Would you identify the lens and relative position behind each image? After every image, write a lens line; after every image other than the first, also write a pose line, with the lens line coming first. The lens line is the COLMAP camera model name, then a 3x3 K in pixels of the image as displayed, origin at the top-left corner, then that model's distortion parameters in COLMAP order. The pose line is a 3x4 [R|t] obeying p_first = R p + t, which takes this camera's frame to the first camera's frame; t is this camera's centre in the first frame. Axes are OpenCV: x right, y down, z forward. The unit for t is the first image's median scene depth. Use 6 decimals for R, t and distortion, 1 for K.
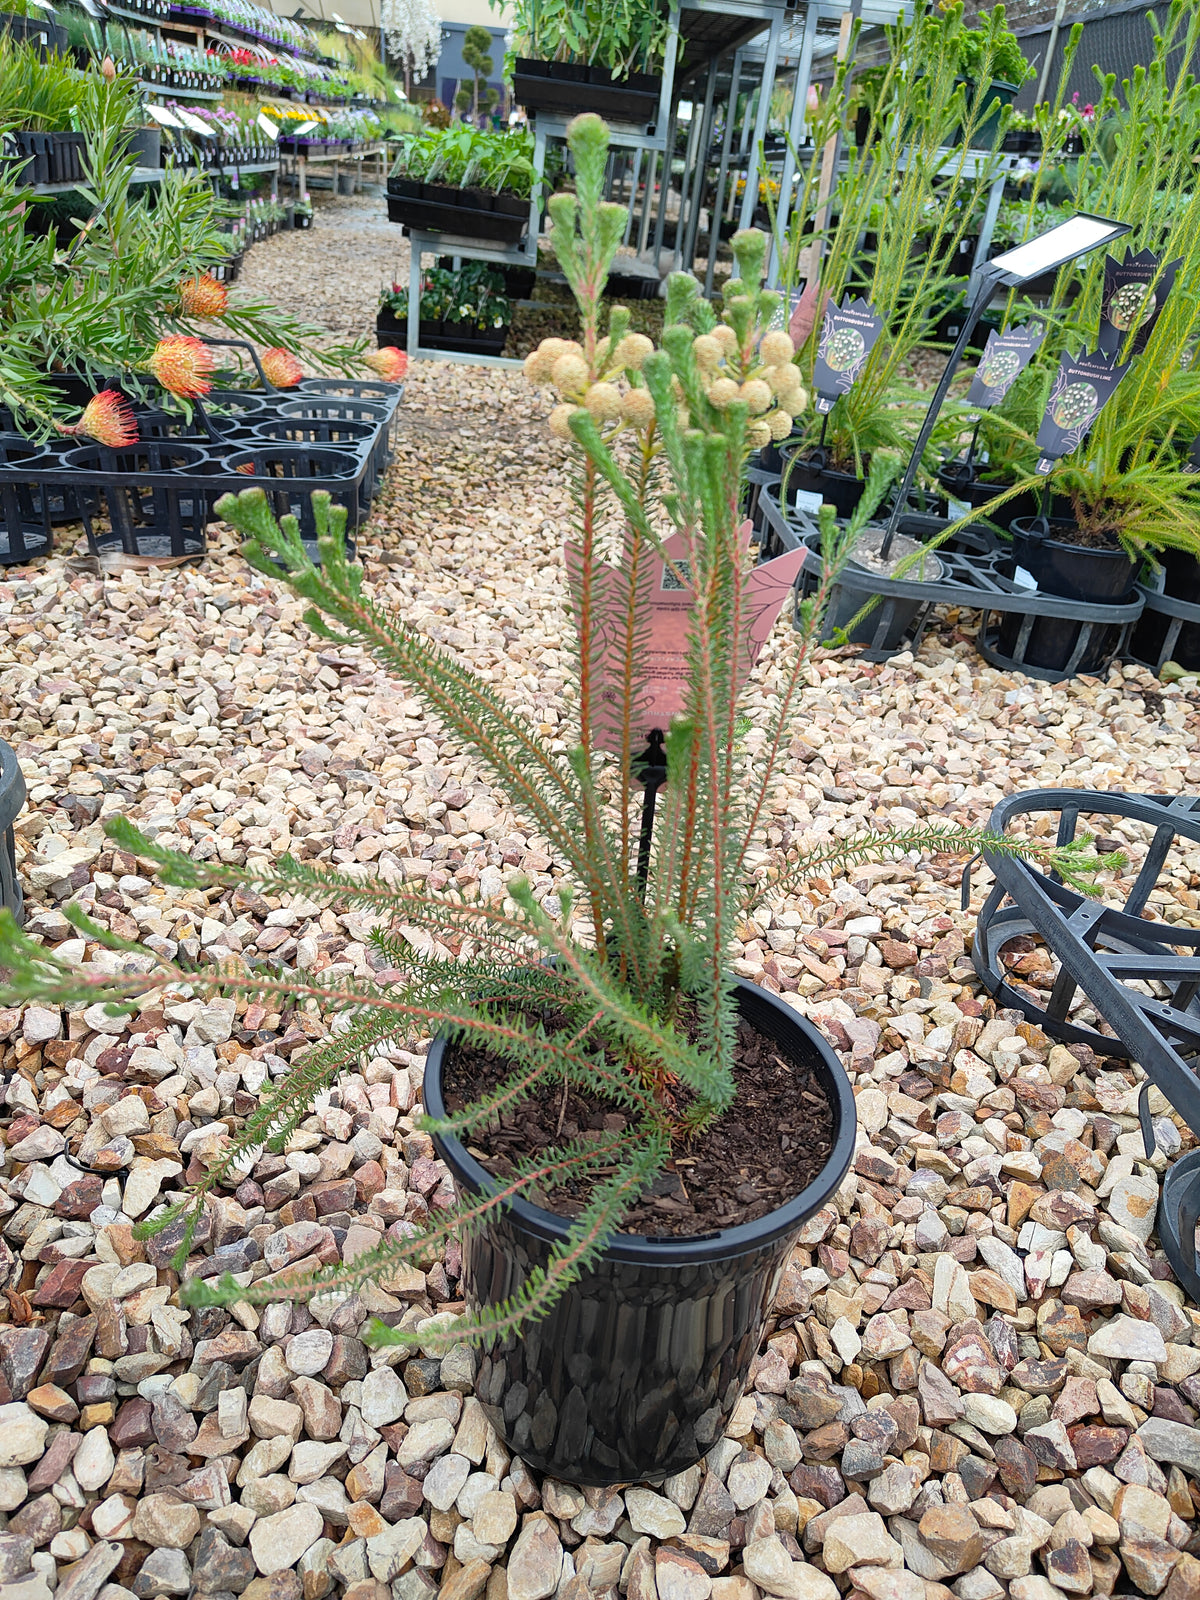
lens RADIAL K [[1123.5, 0, 605.7], [0, 1123.5, 792.1], [0, 0, 1]] dist [0.011393, -0.002417]
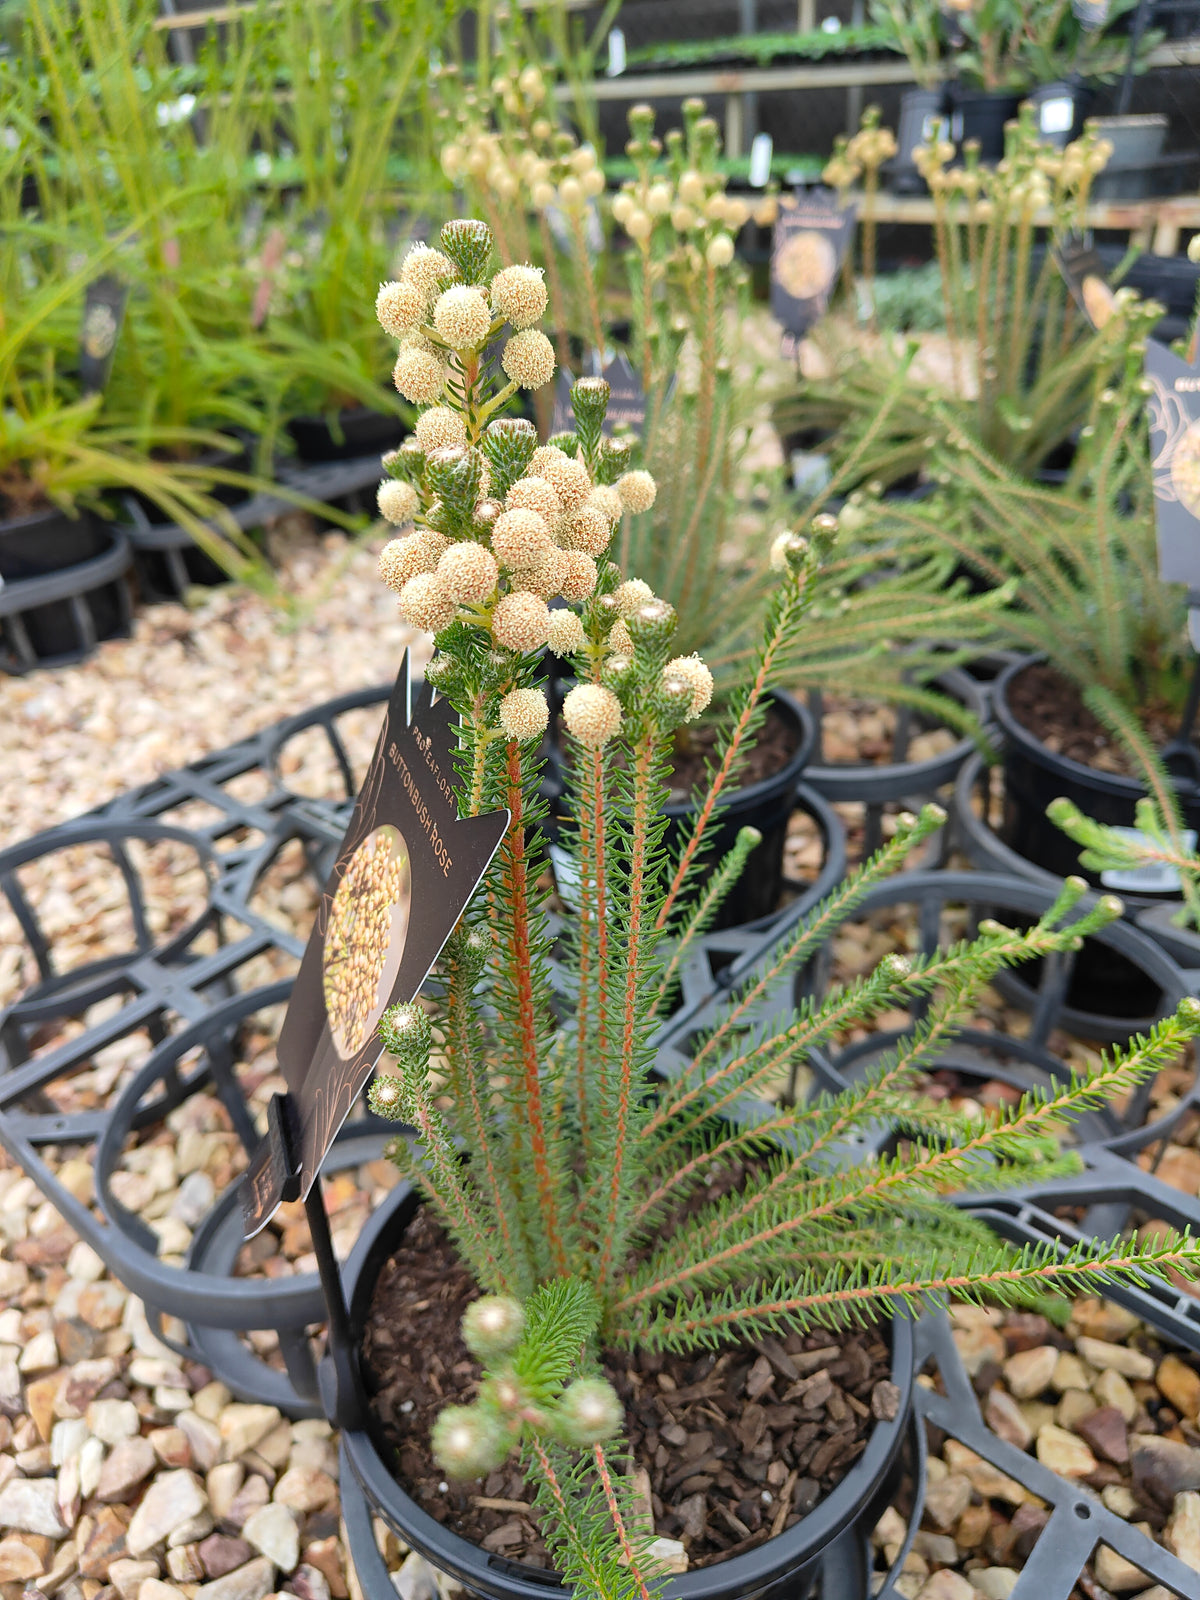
lens RADIAL K [[1159.4, 0, 600.0], [0, 1159.4, 800.0], [0, 0, 1]] dist [-0.002454, 0.002595]
pose [[0.769214, -0.496819, 0.401846, 0.426945], [0.463548, 0.866709, 0.184225, 0.017491], [-0.439810, 0.044566, 0.896984, 0.051373]]
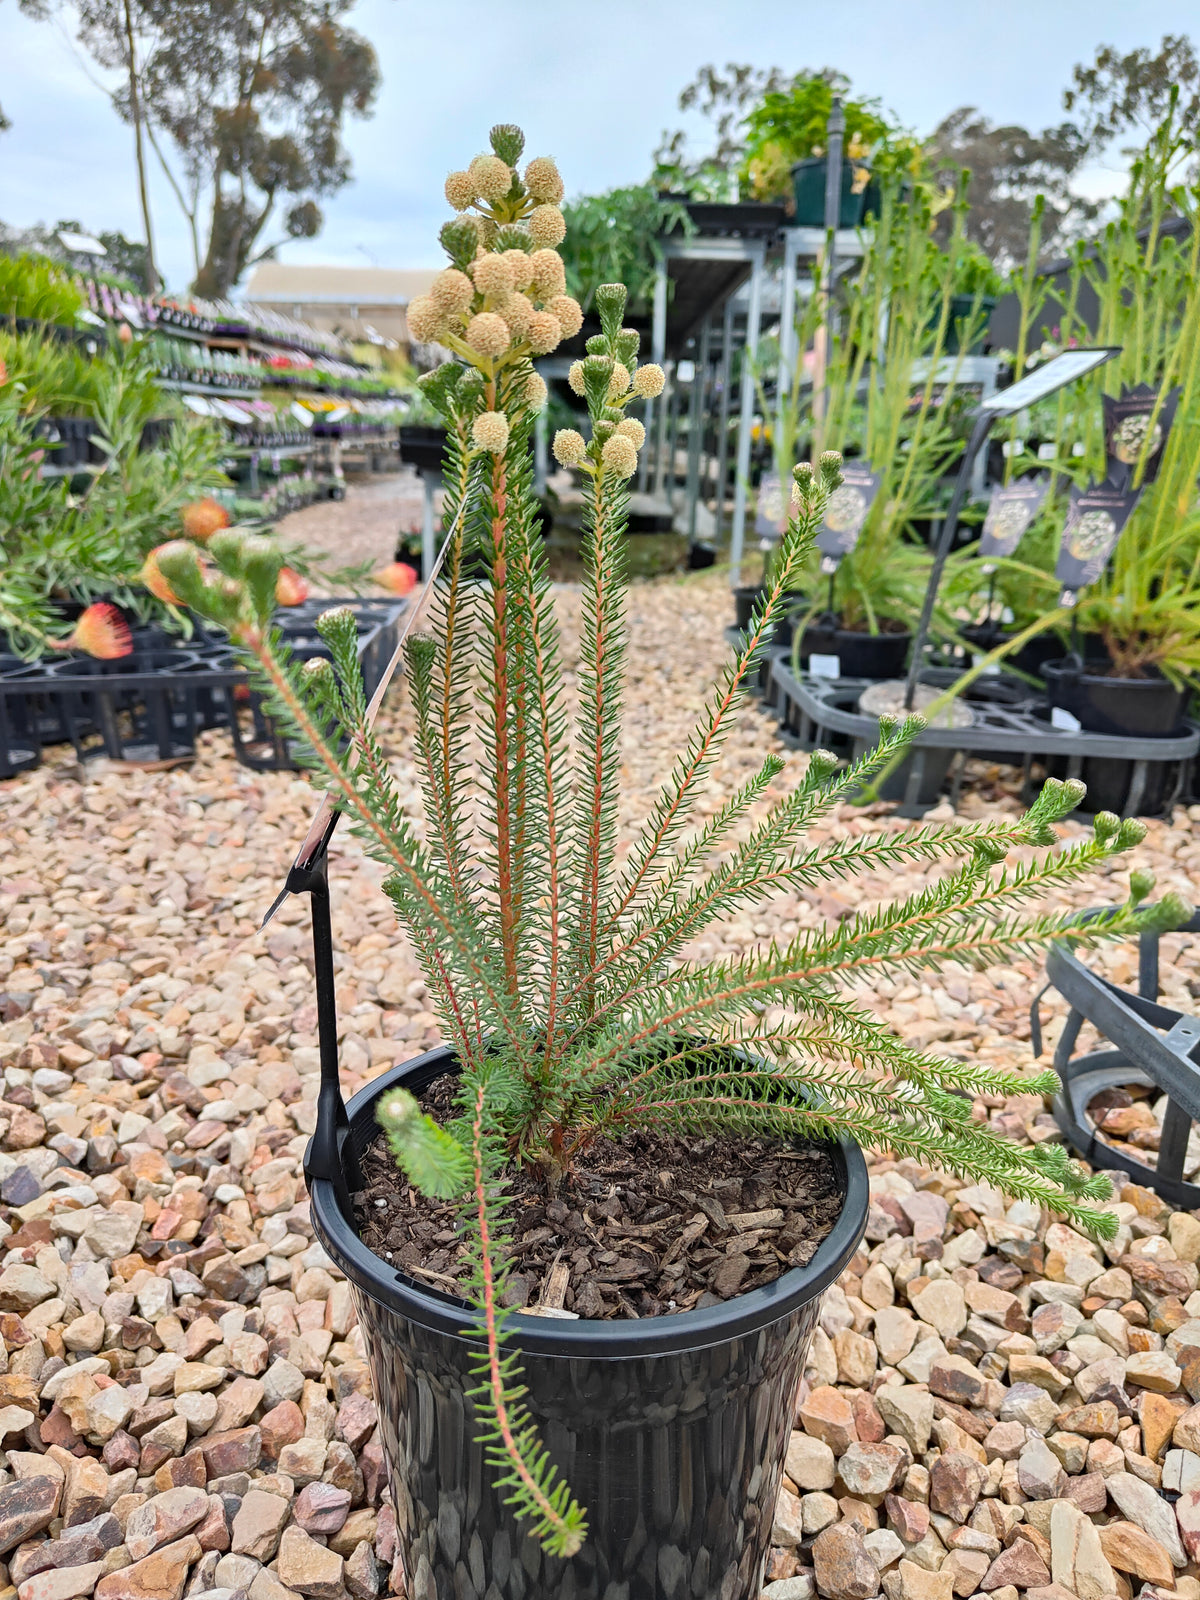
lens RADIAL K [[1142.6, 0, 601.6], [0, 1142.6, 800.8], [0, 0, 1]] dist [-0.000018, 0.000629]
pose [[0.996862, -0.067094, -0.042013, 0.042212], [0.057193, 0.977347, -0.203771, 0.064654], [0.054733, 0.200729, 0.978117, 0.110907]]
